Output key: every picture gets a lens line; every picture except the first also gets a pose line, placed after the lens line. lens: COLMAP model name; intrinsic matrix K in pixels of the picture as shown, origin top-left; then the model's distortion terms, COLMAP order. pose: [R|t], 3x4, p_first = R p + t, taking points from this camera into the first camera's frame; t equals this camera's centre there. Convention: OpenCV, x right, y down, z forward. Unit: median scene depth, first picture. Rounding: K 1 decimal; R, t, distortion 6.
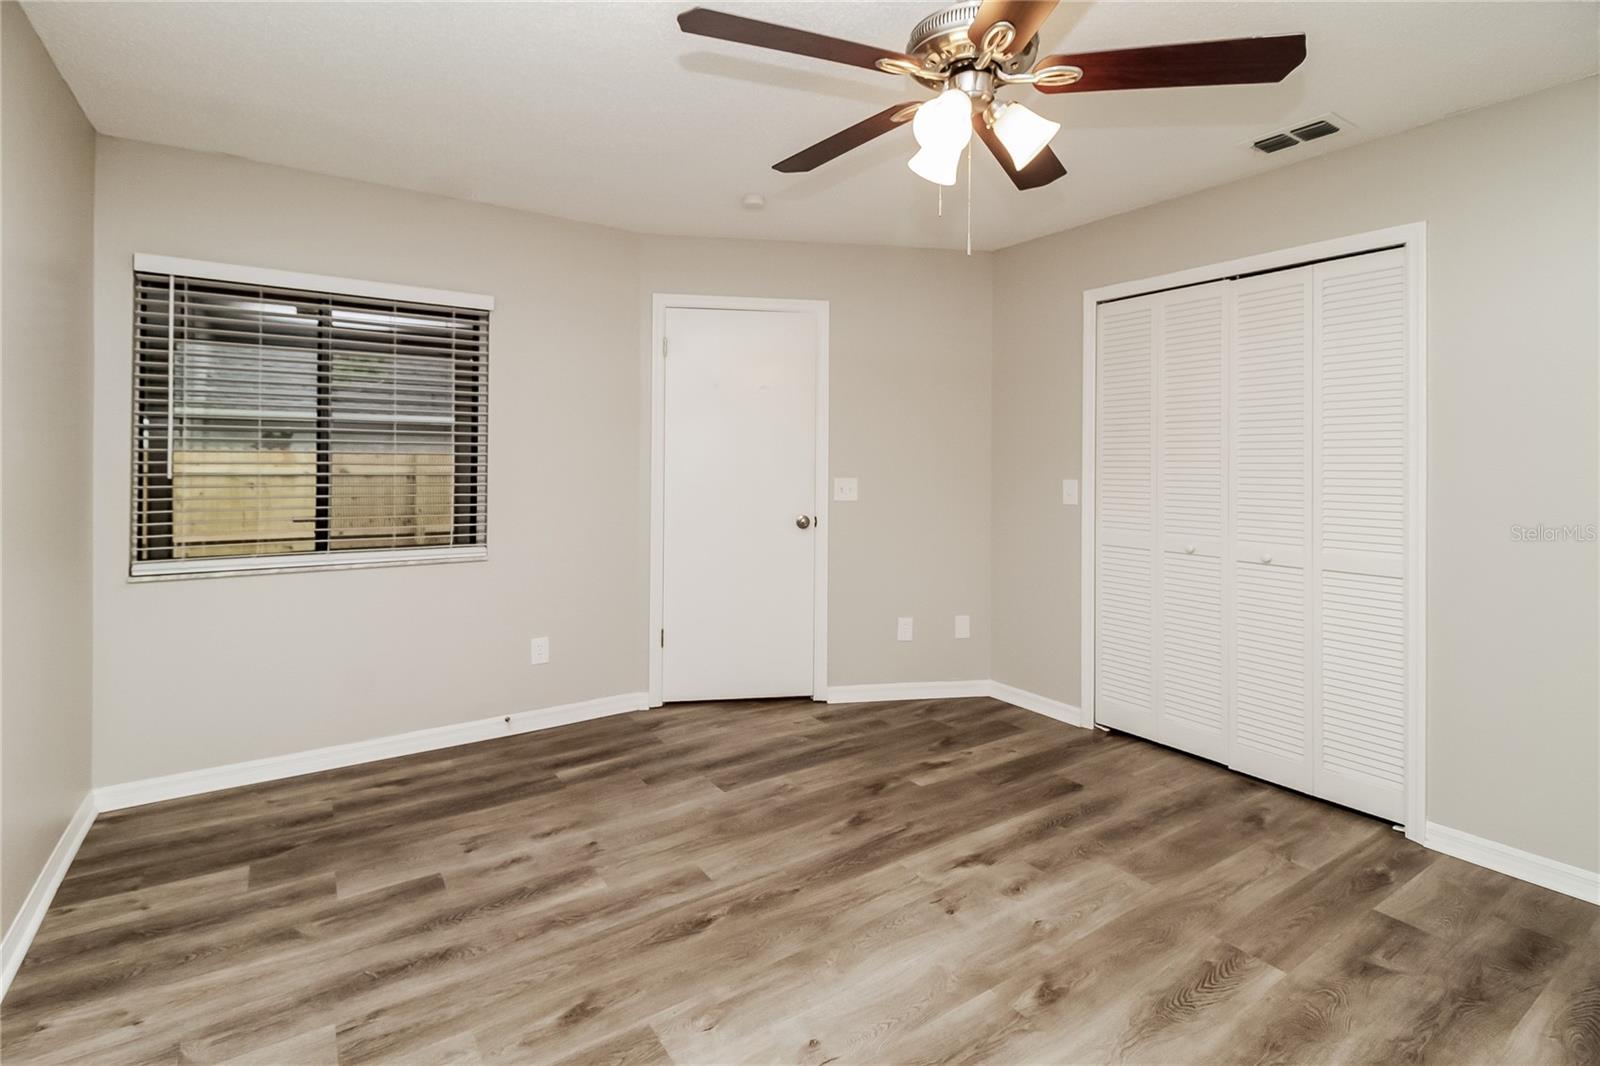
lens RADIAL K [[742.8, 0, 798.1], [0, 742.8, 485.8], [0, 0, 1]] dist [-0.000126, -0.001392]
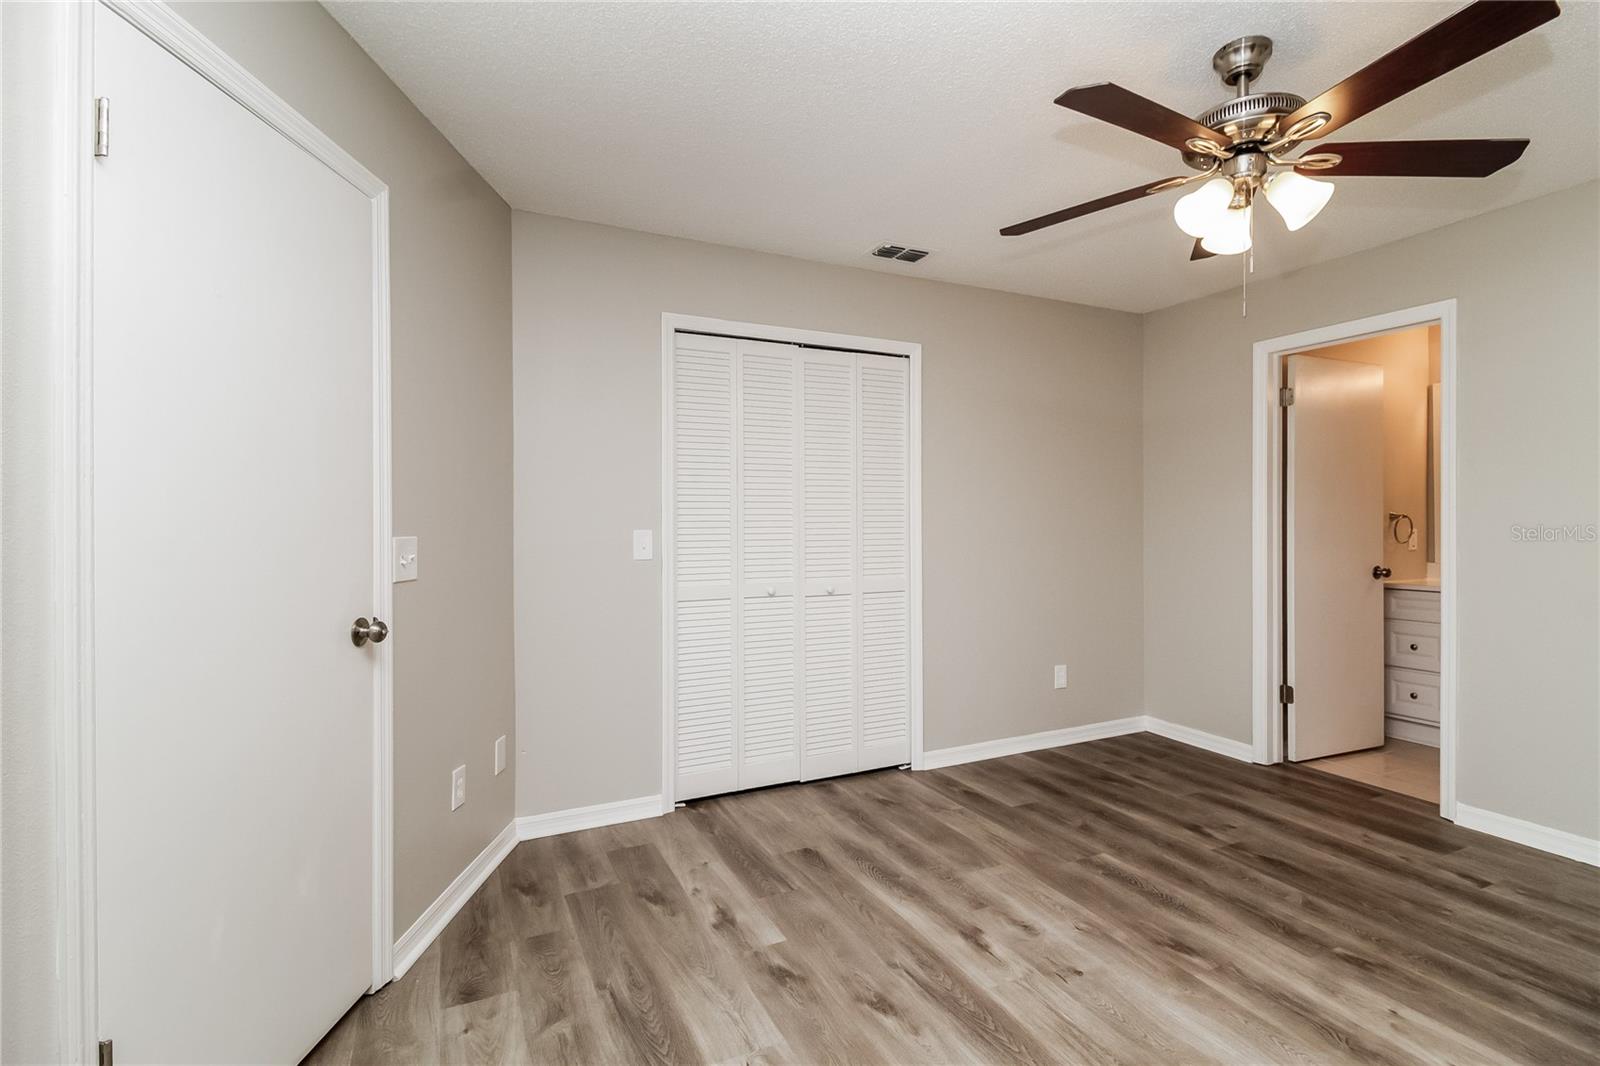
lens RADIAL K [[747.9, 0, 847.6], [0, 747.9, 535.7], [0, 0, 1]] dist [0.002108, -0.000508]
pose [[0.137408, -0.028372, 0.990108, -0.635231], [0.034027, 0.999135, 0.023909, -0.019908], [-0.989930, 0.030405, 0.138255, 0.934131]]
